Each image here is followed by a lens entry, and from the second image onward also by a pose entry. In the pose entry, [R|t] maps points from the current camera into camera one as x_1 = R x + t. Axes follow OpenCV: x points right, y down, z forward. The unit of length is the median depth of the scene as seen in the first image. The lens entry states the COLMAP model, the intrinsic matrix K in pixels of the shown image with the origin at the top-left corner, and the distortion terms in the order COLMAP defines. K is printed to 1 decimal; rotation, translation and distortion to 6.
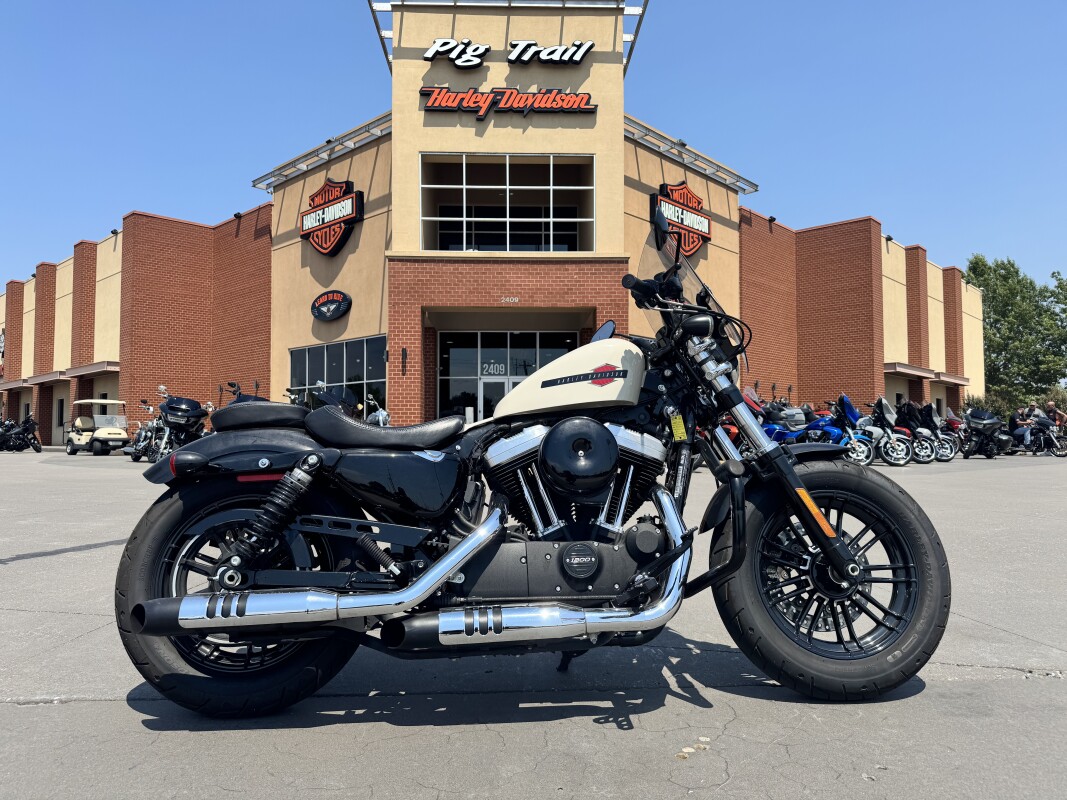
lens RADIAL K [[752.1, 0, 533.5], [0, 752.1, 400.0], [0, 0, 1]] dist [0.061547, -0.075379]
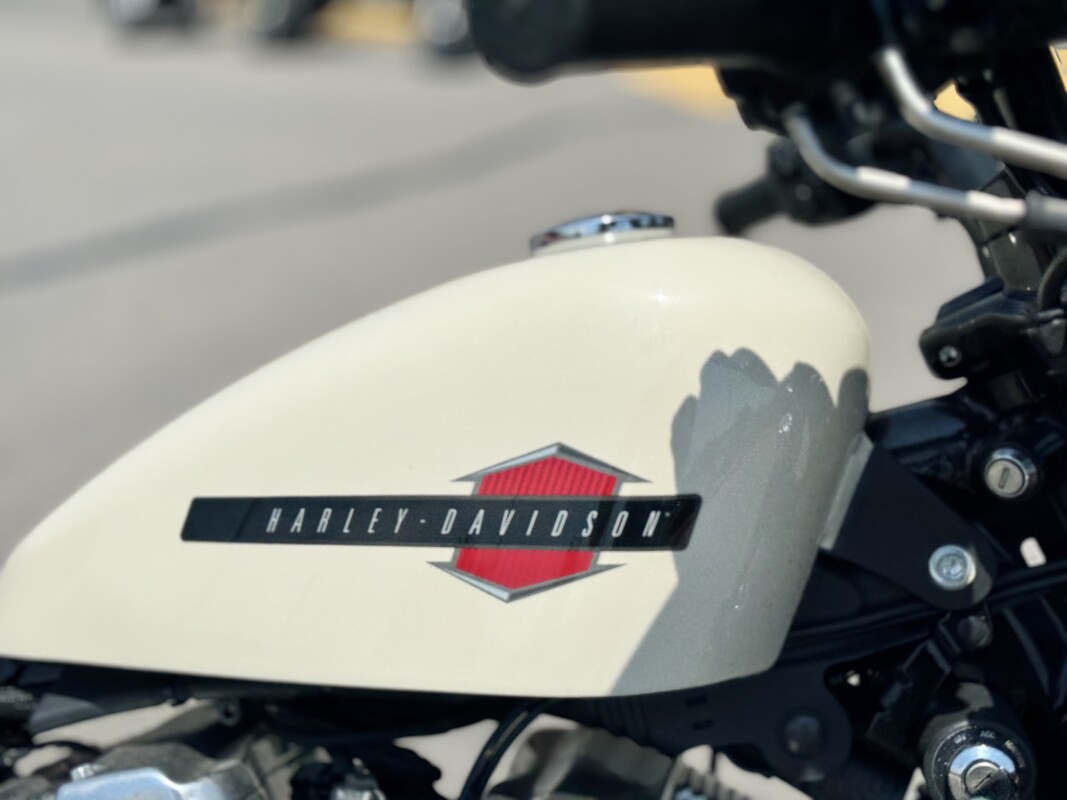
lens RADIAL K [[1442.0, 0, 559.2], [0, 1442.0, 383.3], [0, 0, 1]] dist [0.041978, 0.026370]
pose [[0.967719, 0.088829, -0.235858, 0.169651], [0.000382, 0.935311, 0.353826, -0.168090], [0.252030, -0.342494, 0.905085, 0.770183]]
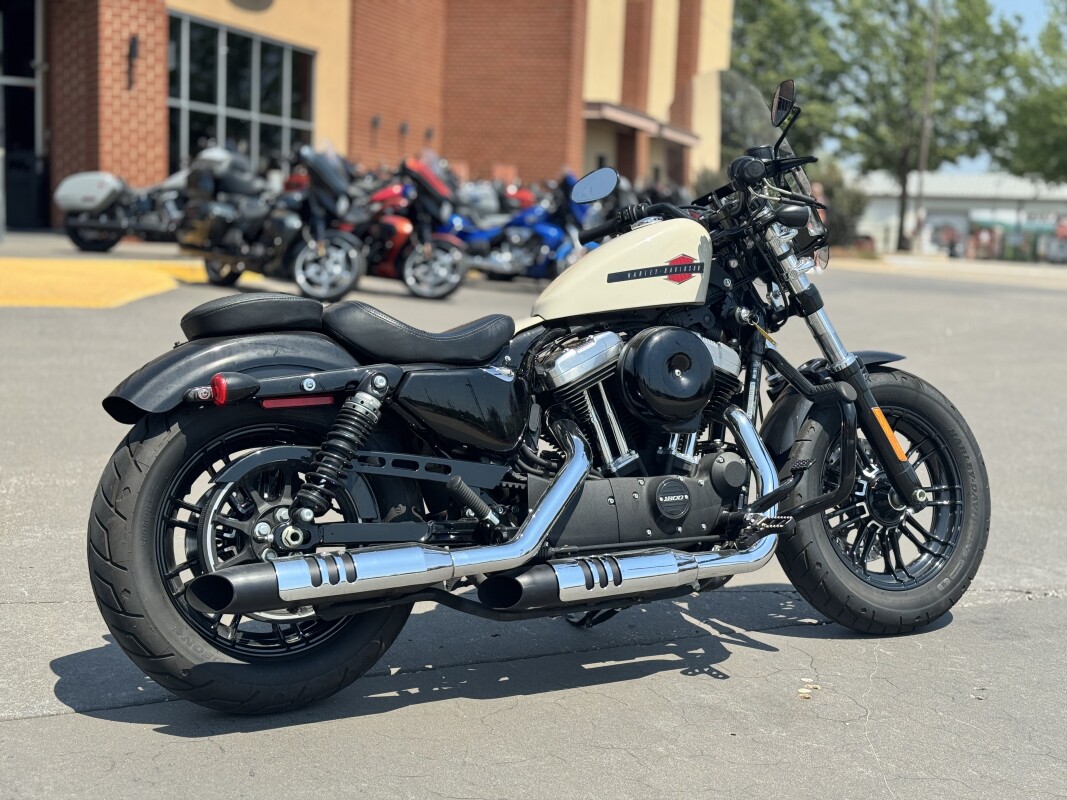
lens RADIAL K [[1488.9, 0, 535.9], [0, 1488.9, 423.5], [0, 0, 1]] dist [0.180771, 0.019631]
pose [[0.902076, -0.015397, 0.431303, -0.754917], [-0.070413, 0.980722, 0.182280, -0.155392], [-0.425795, -0.194800, 0.883602, -0.378797]]
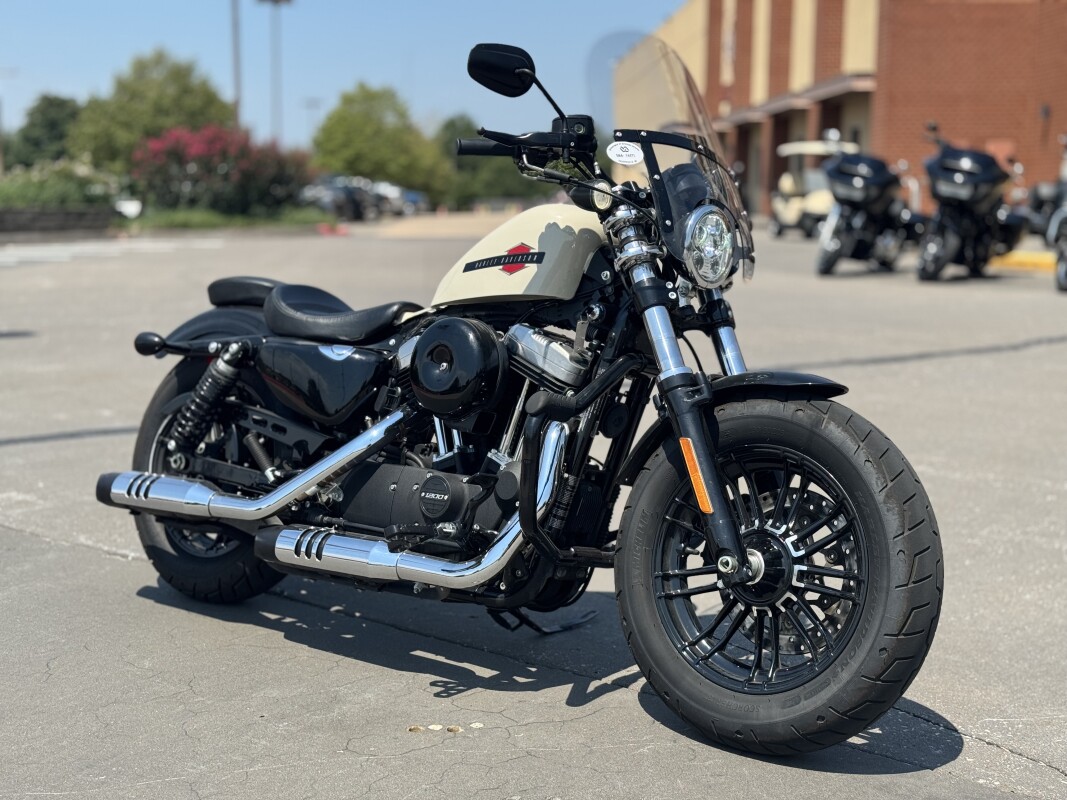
lens RADIAL K [[1442.0, 0, 559.2], [0, 1442.0, 383.3], [0, 0, 1]] dist [0.041978, 0.026370]
pose [[0.740791, 0.089164, -0.665792, 1.116024], [0.028459, 0.986096, 0.163724, -0.148199], [0.671133, -0.140233, 0.727953, -0.023299]]
